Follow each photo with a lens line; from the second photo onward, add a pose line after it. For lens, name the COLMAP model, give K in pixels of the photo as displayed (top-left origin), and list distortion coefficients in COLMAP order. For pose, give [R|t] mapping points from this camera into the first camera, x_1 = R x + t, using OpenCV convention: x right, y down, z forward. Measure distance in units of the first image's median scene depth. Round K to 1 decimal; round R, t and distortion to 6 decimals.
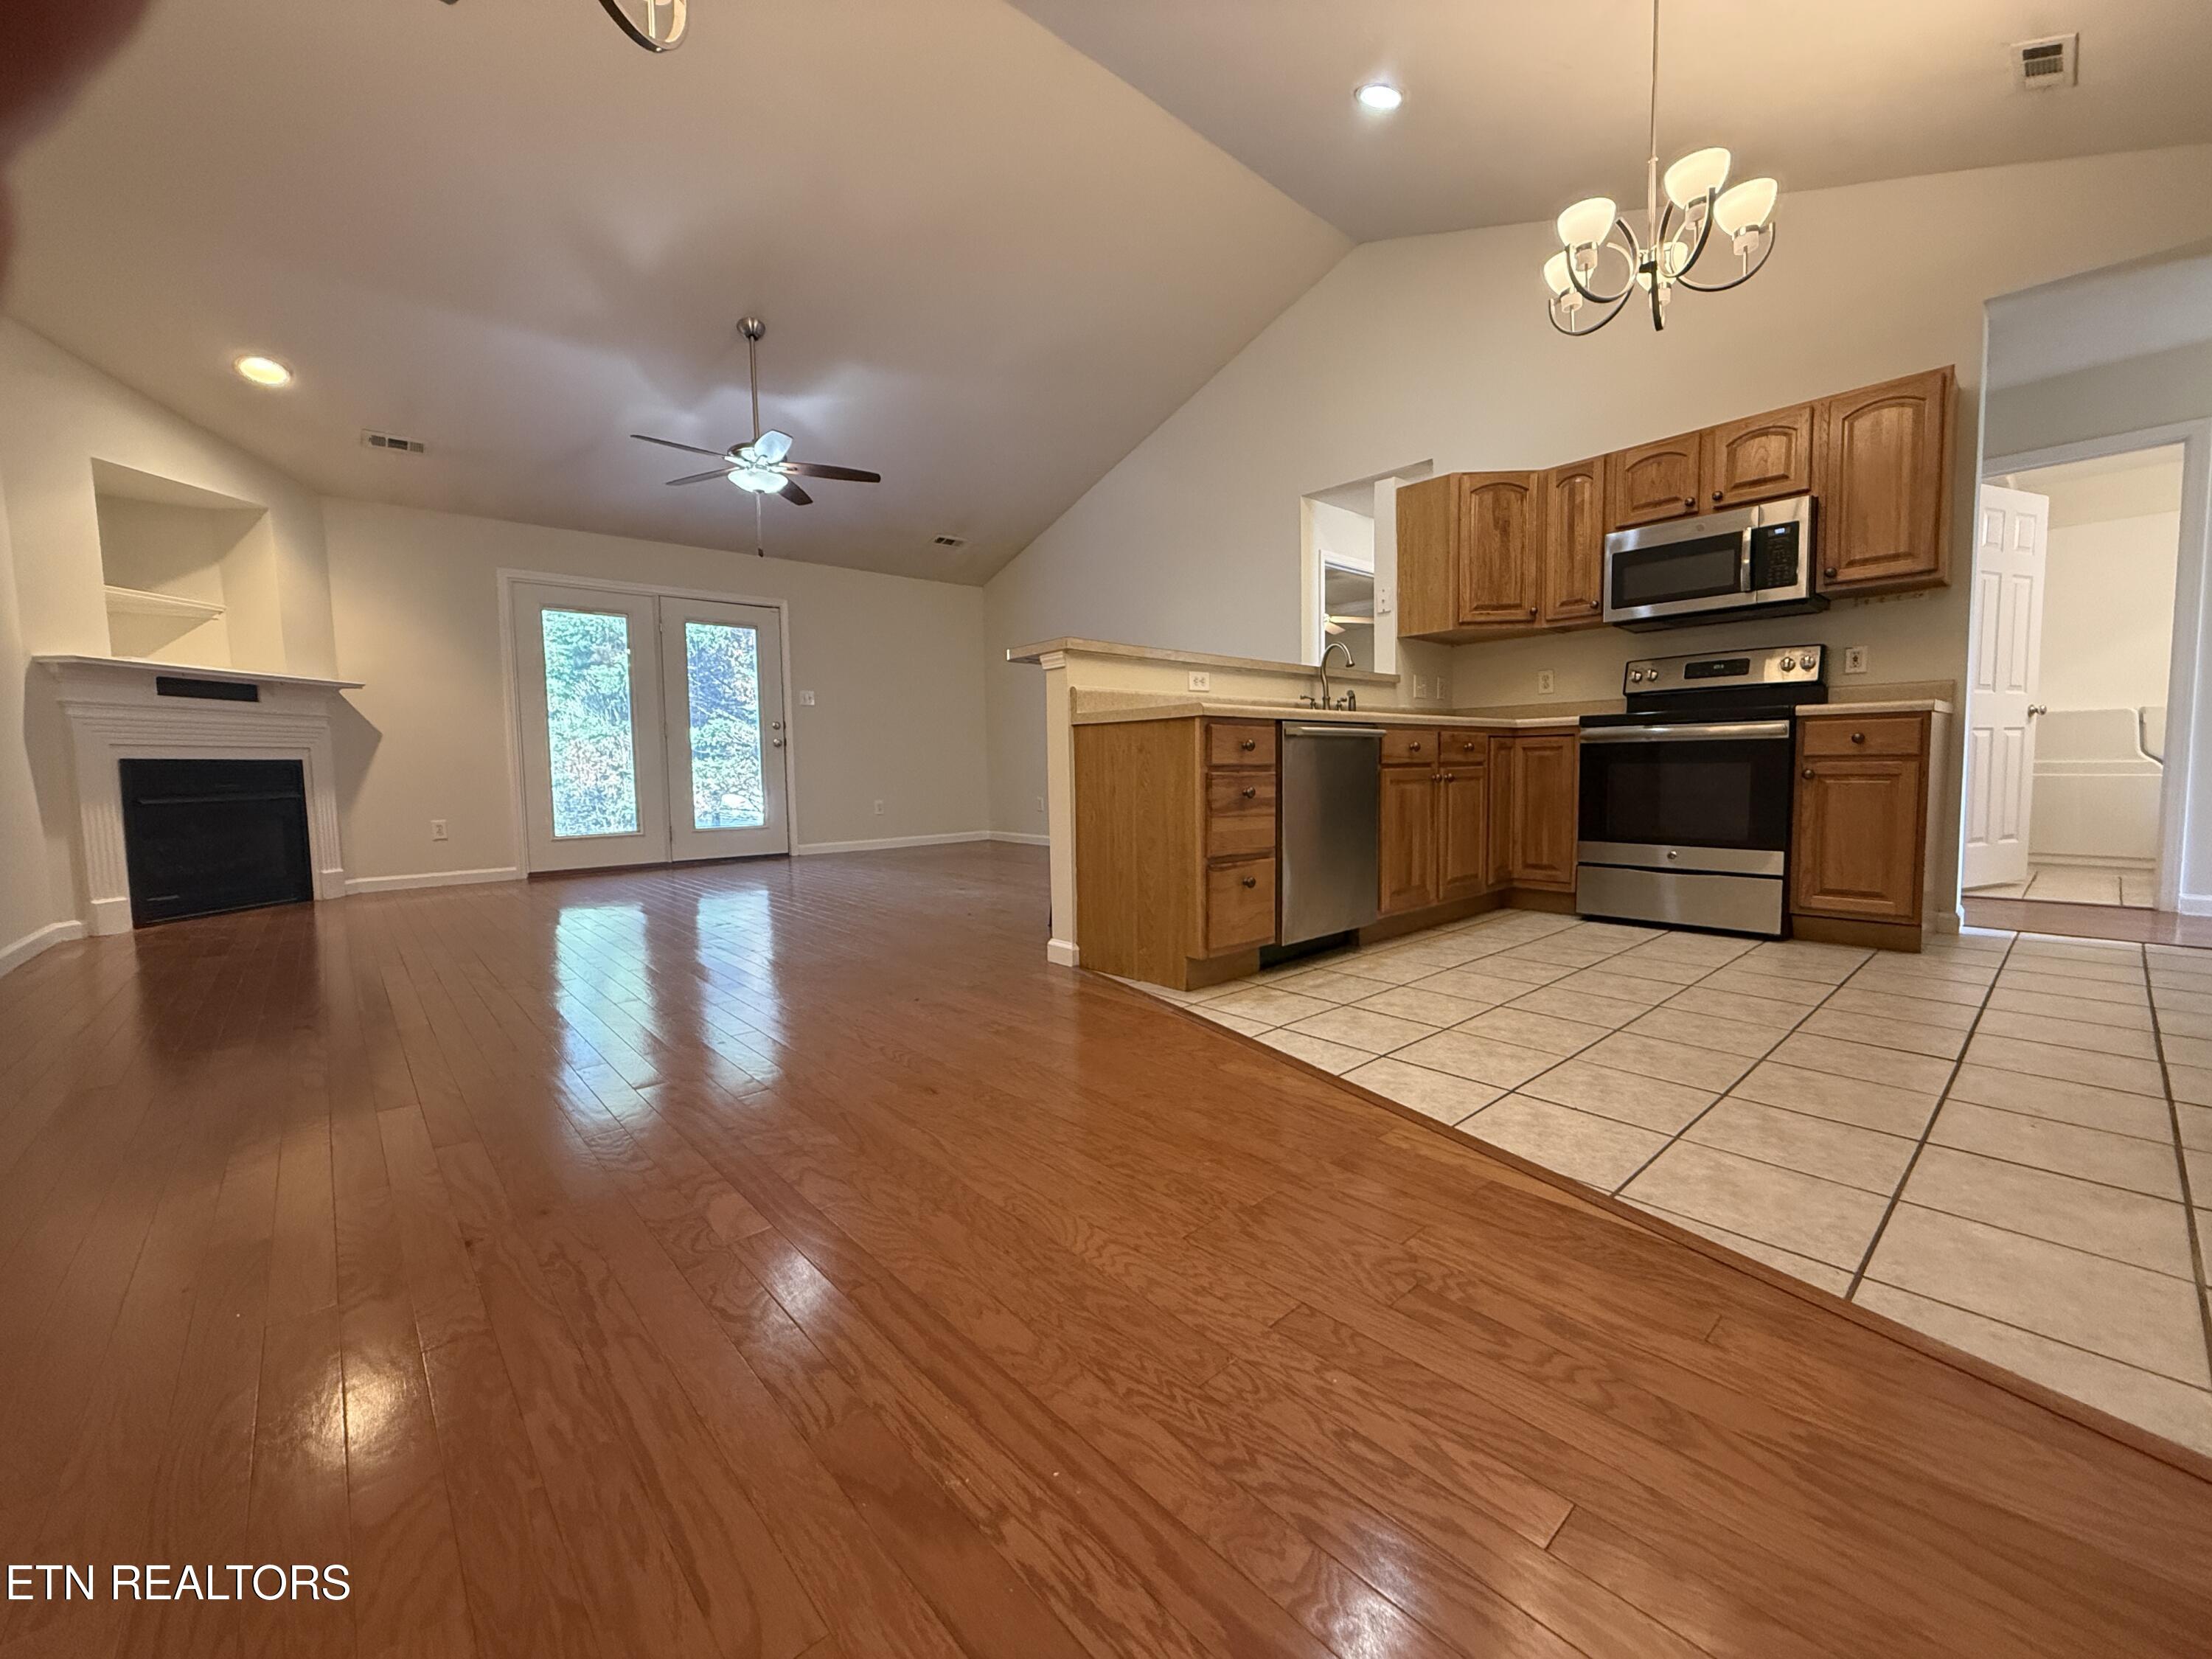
lens RADIAL K [[891.8, 0, 1100.0], [0, 891.8, 829.8], [0, 0, 1]] dist [0.000865, -0.000209]
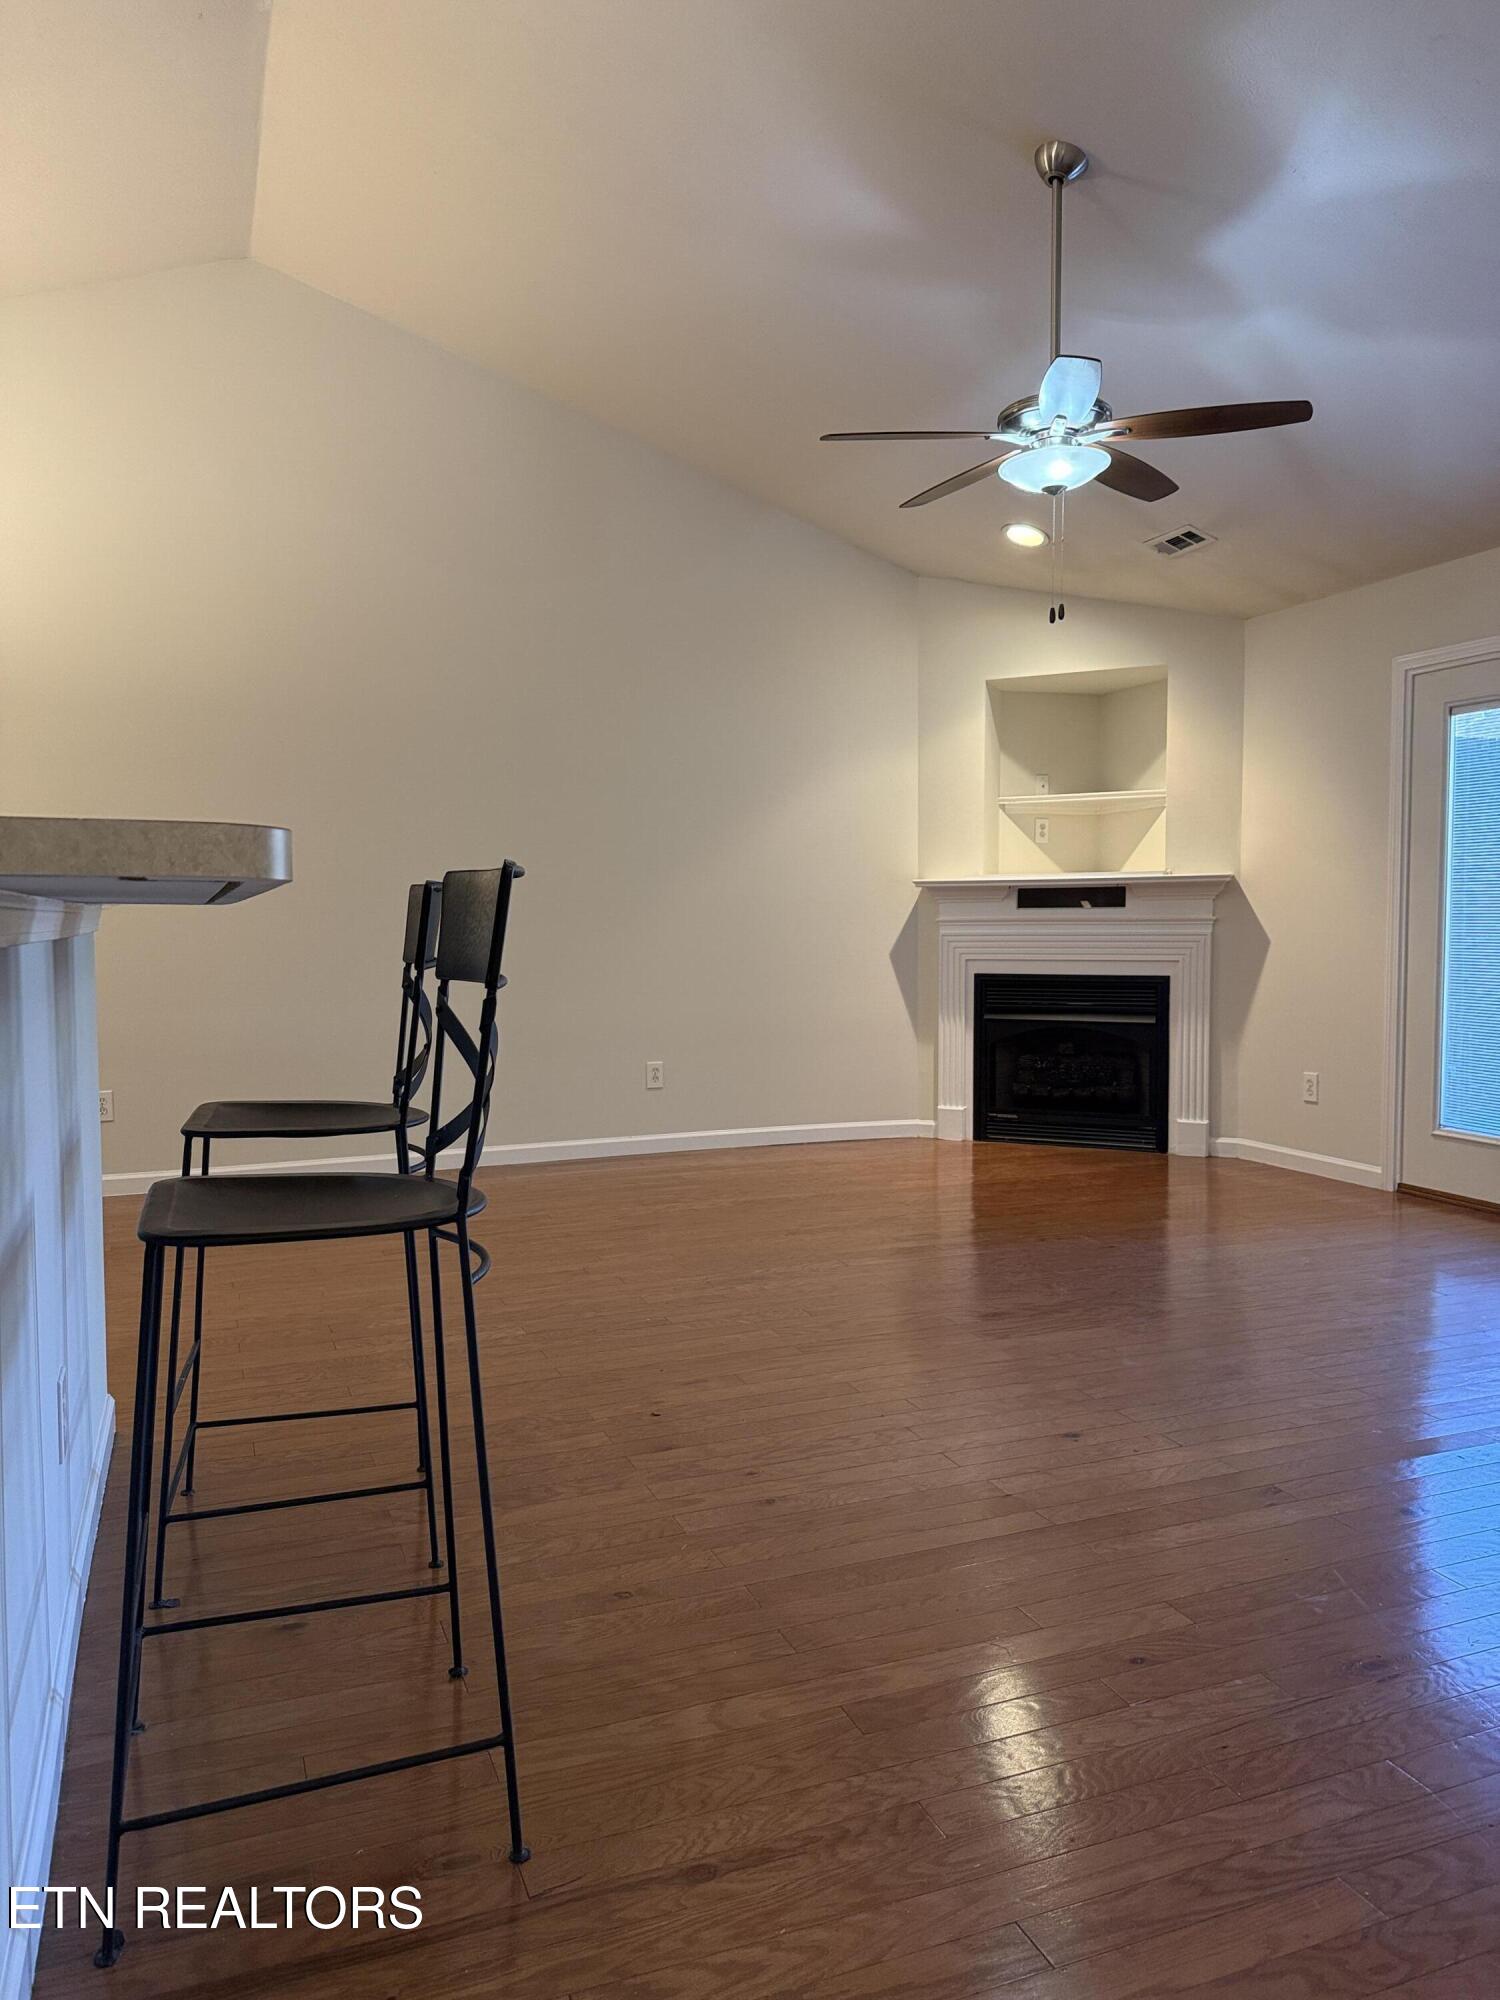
lens RADIAL K [[1365.8, 0, 704.1], [0, 1365.8, 1011.6], [0, 0, 1]] dist [0.005022, -0.055168]
pose [[-0.374891, 0.089503, -0.922738, 0.527432], [-0.049242, 0.992001, 0.116227, -0.229684], [0.925760, 0.089010, -0.367485, 1.467612]]
